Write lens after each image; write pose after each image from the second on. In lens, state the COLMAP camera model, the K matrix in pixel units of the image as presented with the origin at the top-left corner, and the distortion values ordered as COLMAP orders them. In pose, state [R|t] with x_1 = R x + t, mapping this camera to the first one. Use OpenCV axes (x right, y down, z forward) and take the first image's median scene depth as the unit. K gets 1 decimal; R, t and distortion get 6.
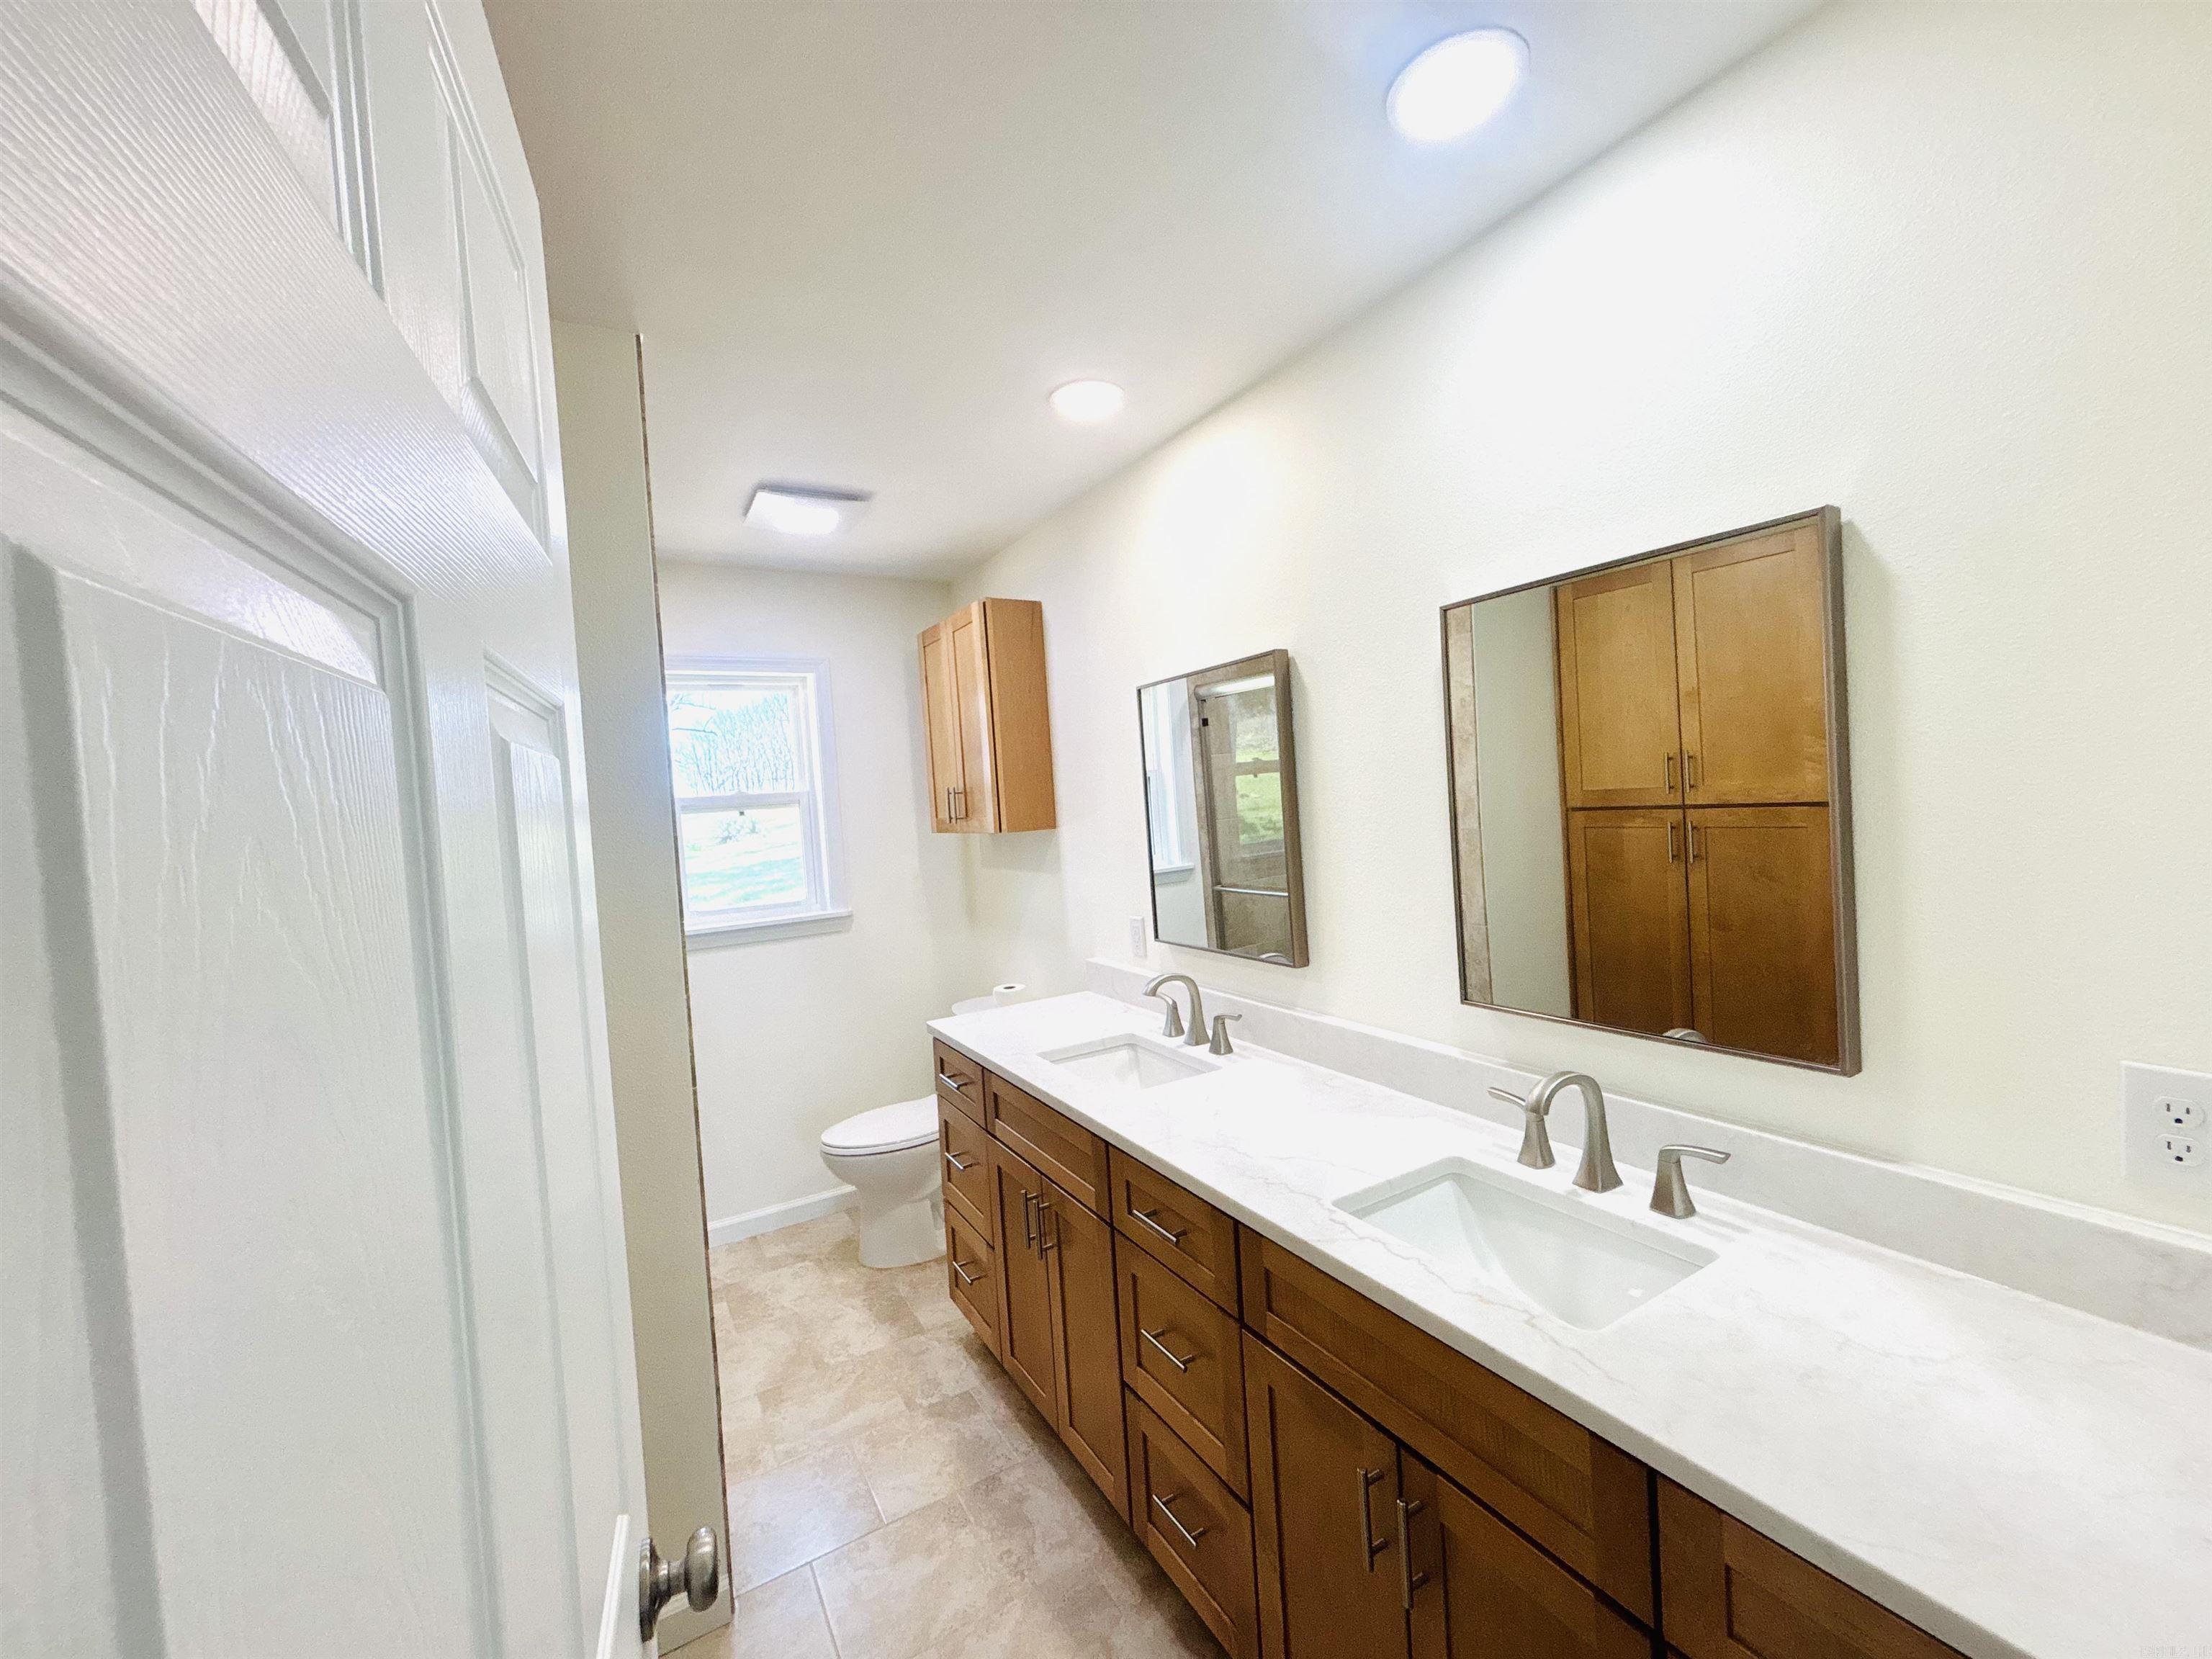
lens RADIAL K [[890.3, 0, 1106.0], [0, 890.3, 829.5], [0, 0, 1]] dist [0.005617, 0.000153]
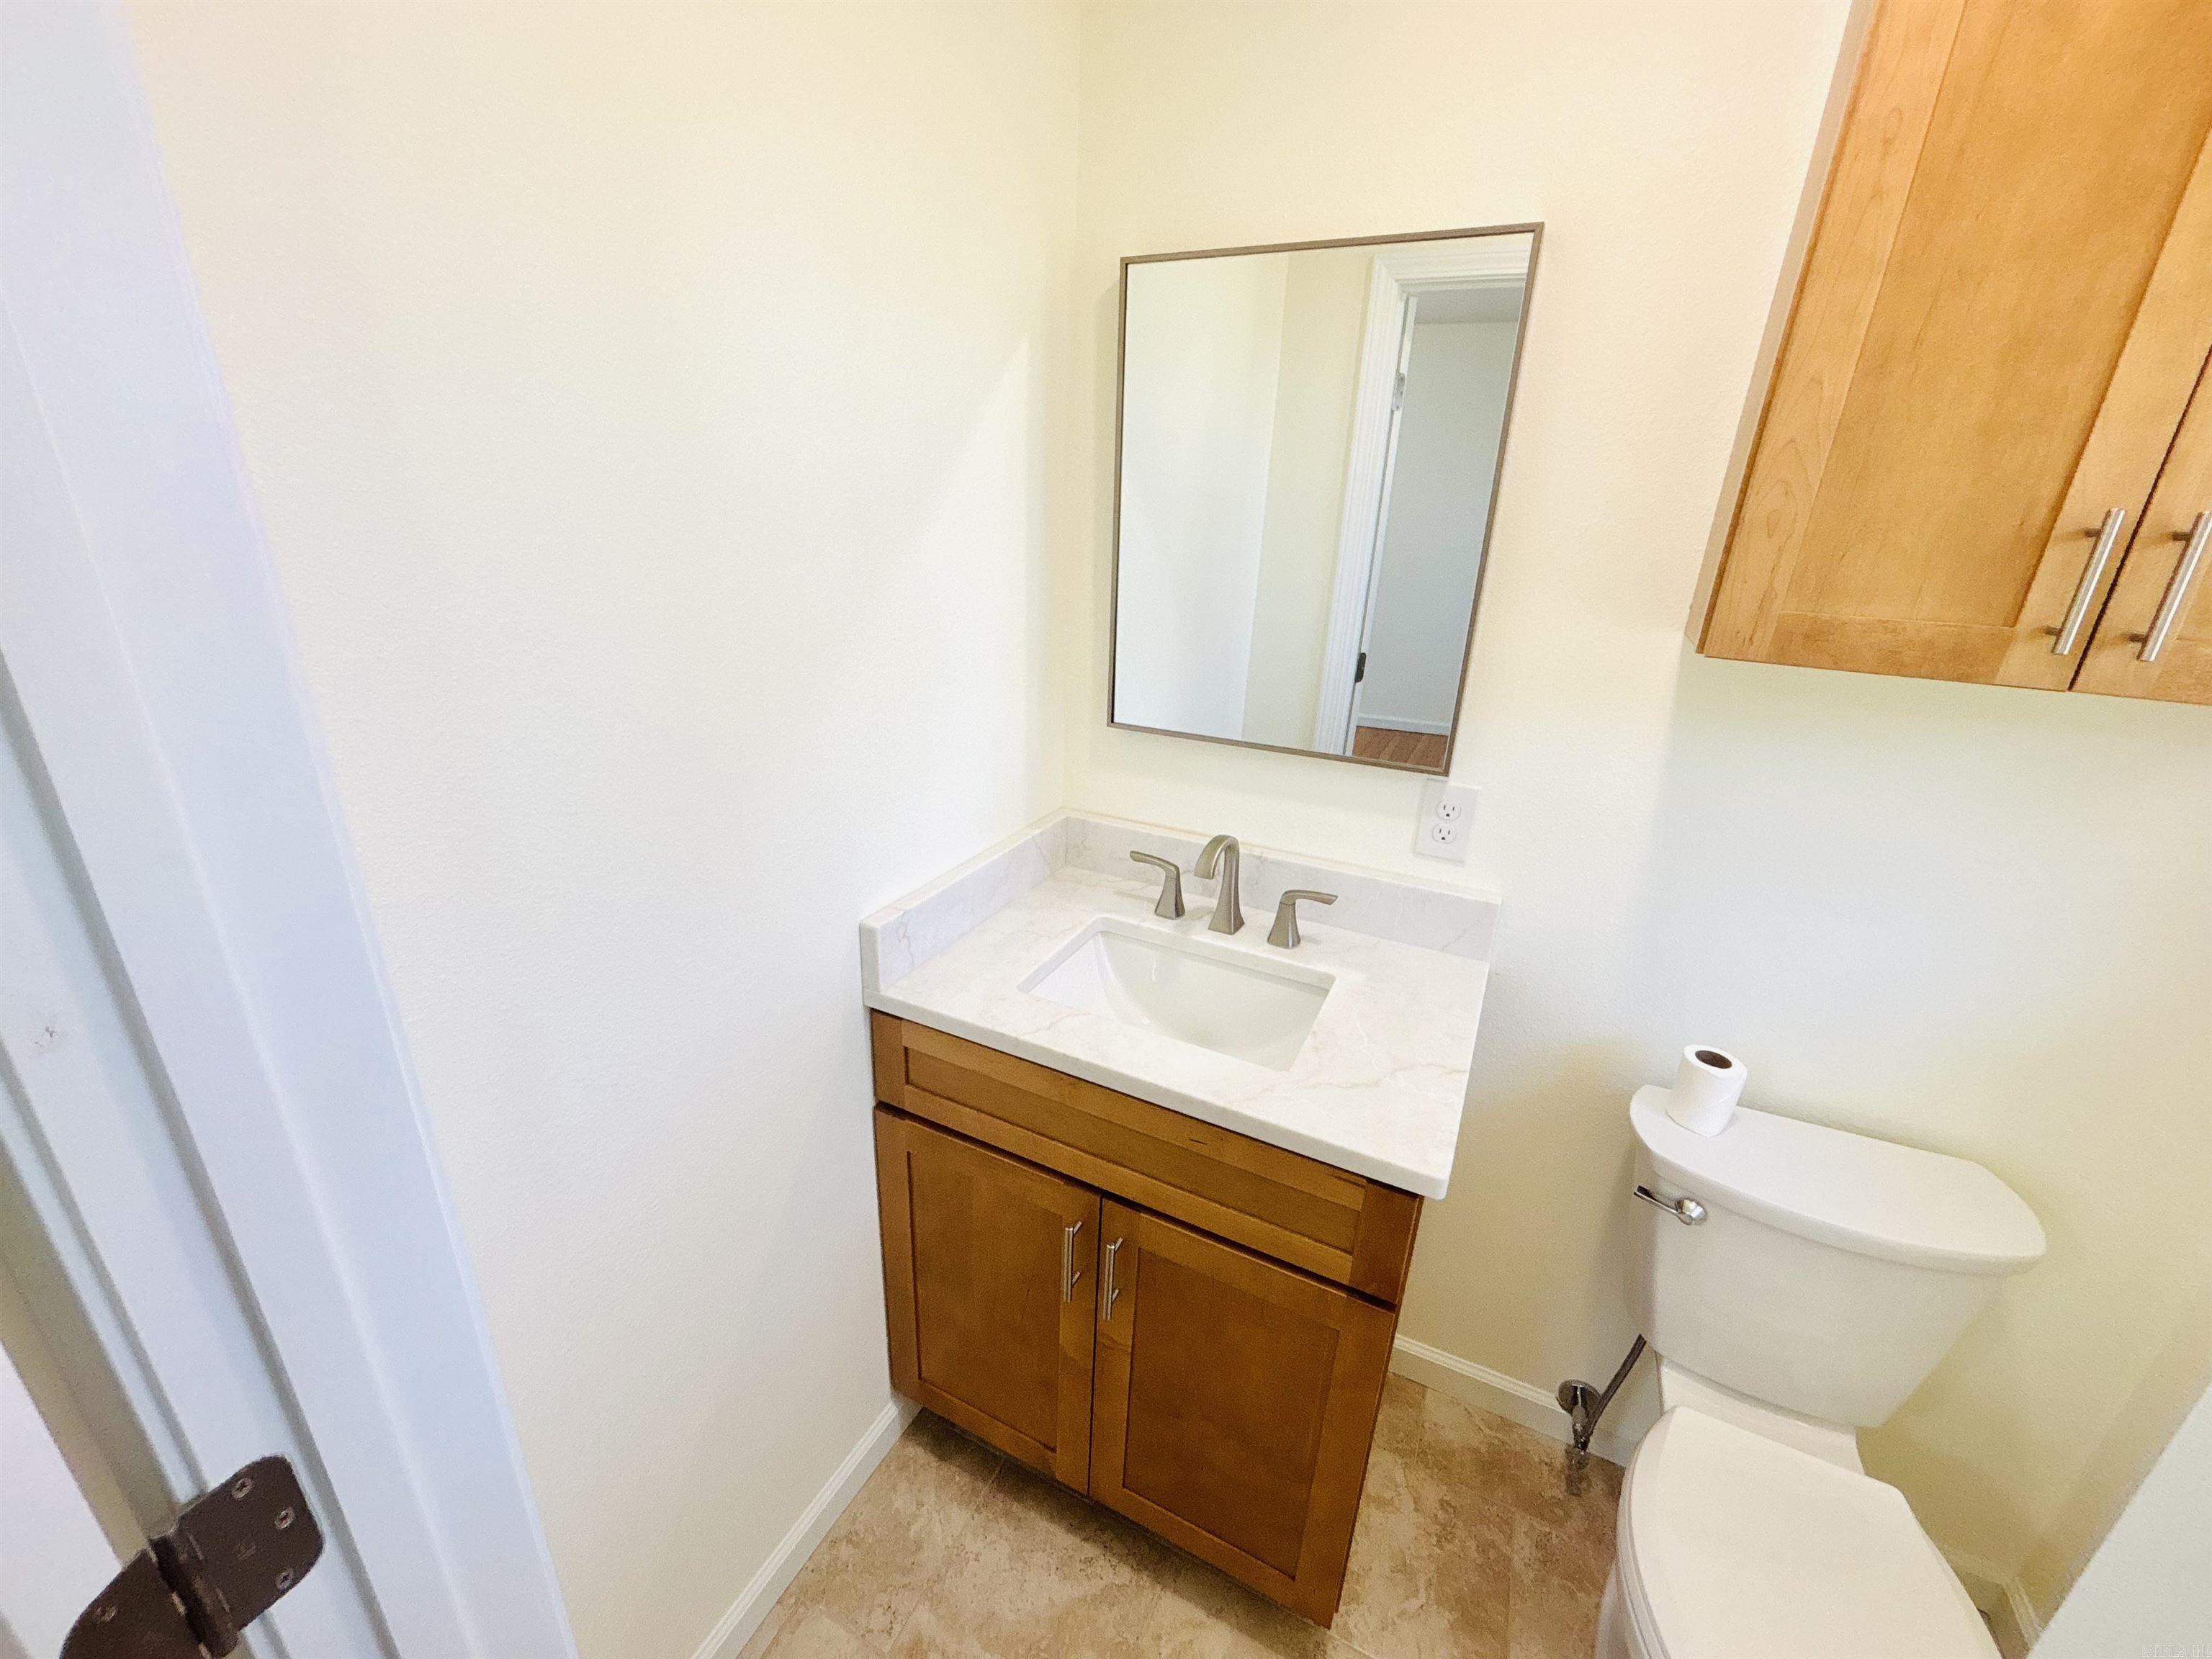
lens RADIAL K [[854.6, 0, 1110.0], [0, 854.6, 837.5], [0, 0, 1]] dist [-0.000288, -0.000043]
pose [[0.830688, -0.091517, 0.549166, -0.163259], [-0.078935, 0.957072, 0.278894, -0.002068], [-0.551115, -0.275022, 0.787804, 0.275450]]
